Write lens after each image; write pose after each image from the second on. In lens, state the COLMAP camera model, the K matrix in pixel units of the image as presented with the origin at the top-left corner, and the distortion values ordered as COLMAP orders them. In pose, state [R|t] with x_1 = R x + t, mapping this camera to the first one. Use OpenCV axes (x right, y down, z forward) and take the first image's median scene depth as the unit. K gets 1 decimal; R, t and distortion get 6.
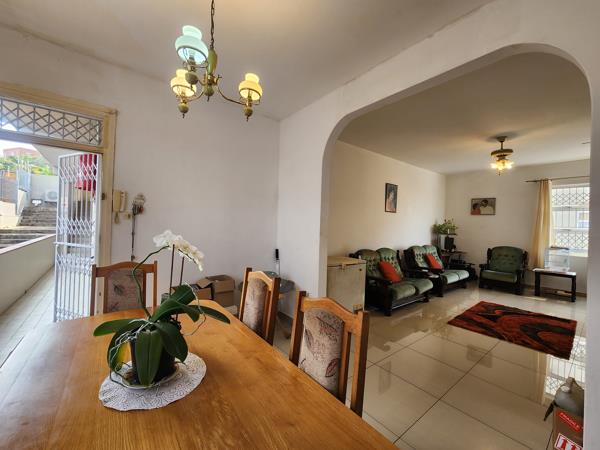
lens RADIAL K [[246.1, 0, 300.0], [0, 246.1, 225.0], [0, 0, 1]] dist [0.001505, -0.000744]
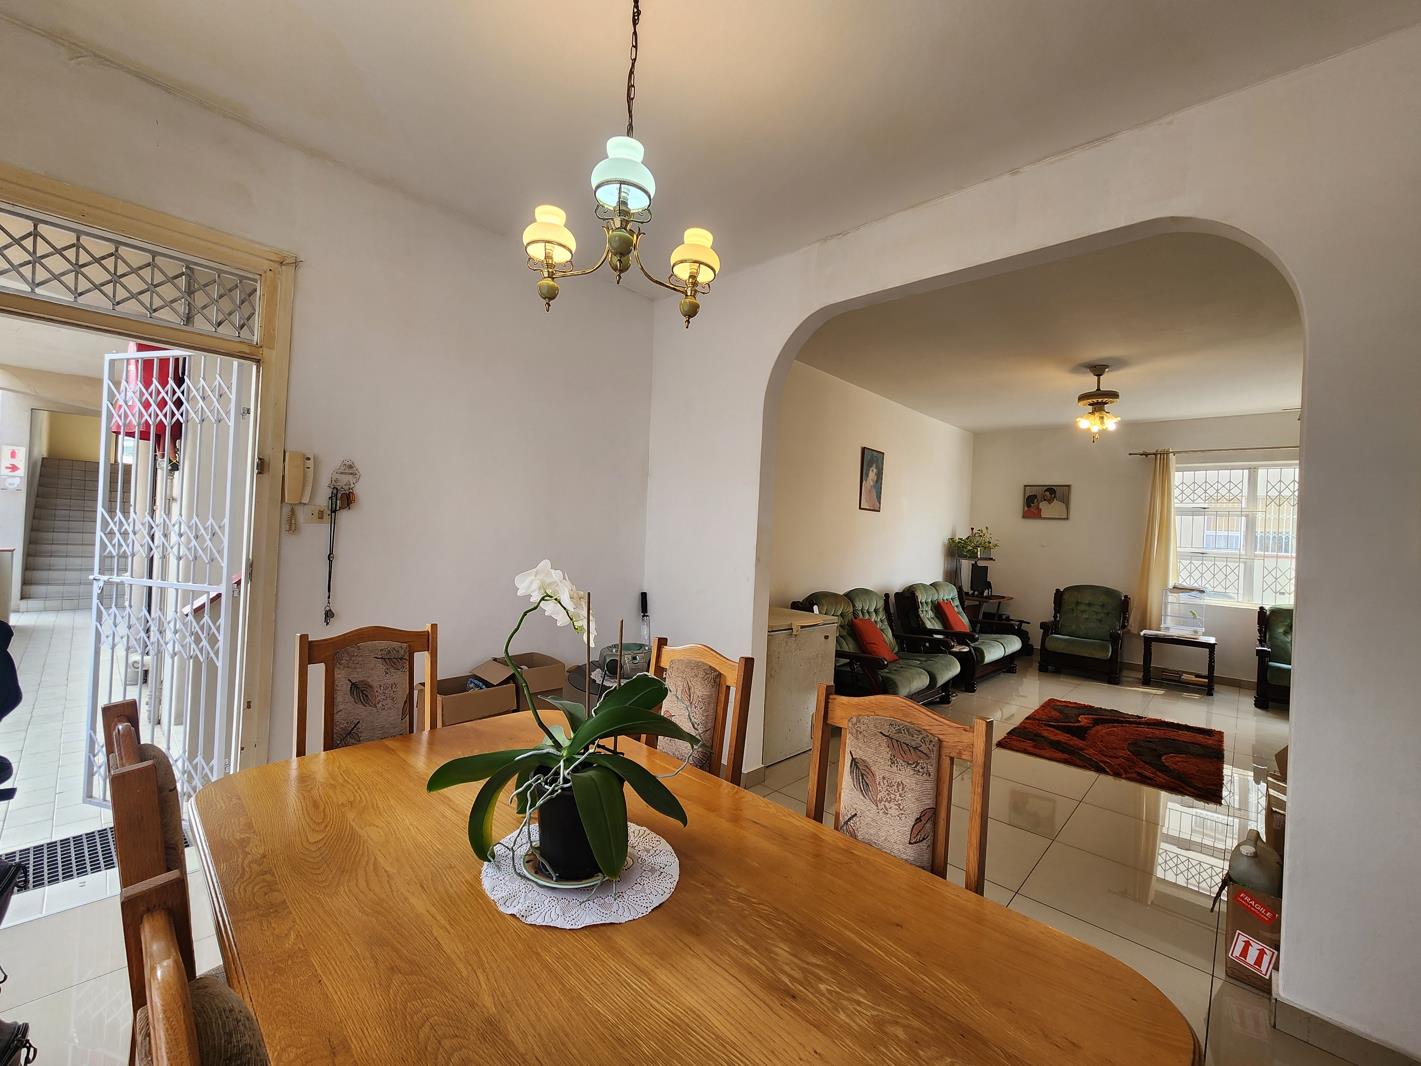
lens RADIAL K [[582.9, 0, 710.5], [0, 582.9, 533.0], [0, 0, 1]] dist [0.001505, -0.000744]
pose [[0.988372, 0.016035, 0.151210, -0.140013], [-0.016762, 0.999853, 0.003536, -0.013961], [-0.151131, -0.006029, 0.988495, -0.047548]]
